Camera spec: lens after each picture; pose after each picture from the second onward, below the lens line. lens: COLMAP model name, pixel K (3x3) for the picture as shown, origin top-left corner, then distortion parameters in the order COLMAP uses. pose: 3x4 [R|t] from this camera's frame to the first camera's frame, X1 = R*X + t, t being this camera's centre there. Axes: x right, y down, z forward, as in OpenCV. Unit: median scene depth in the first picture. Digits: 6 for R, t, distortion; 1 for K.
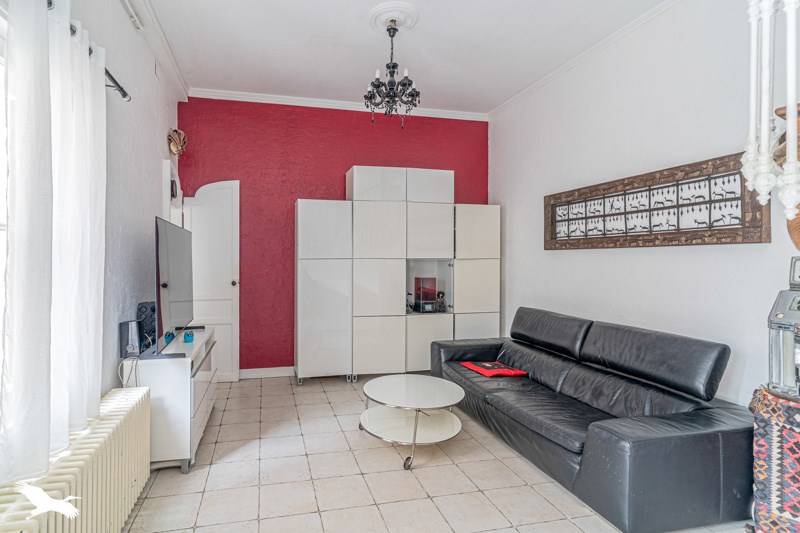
lens RADIAL K [[384.7, 0, 398.1], [0, 384.7, 243.7], [0, 0, 1]] dist [0.000052, -0.000444]
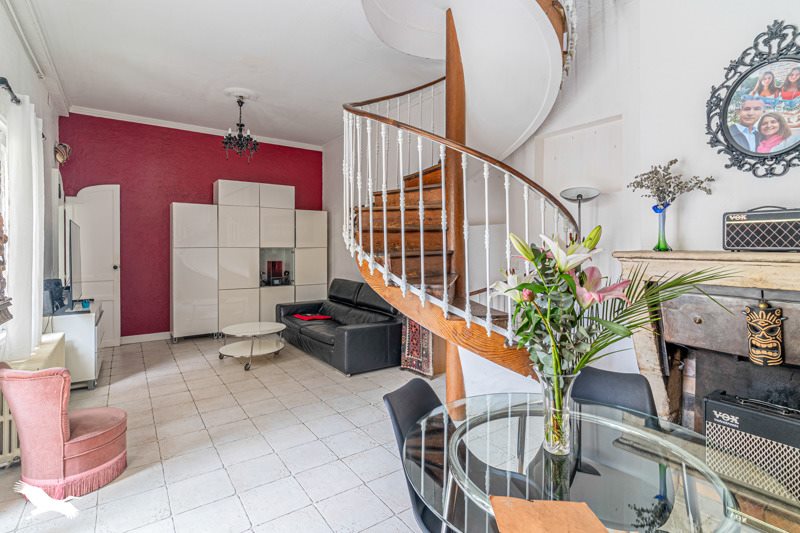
lens RADIAL K [[384.7, 0, 398.1], [0, 384.7, 243.7], [0, 0, 1]] dist [0.000052, -0.000444]
pose [[0.960882, 0.002416, 0.276946, 0.117997], [-0.009724, 0.999640, 0.025016, -0.015295], [-0.276786, -0.026730, 0.960560, -0.490783]]
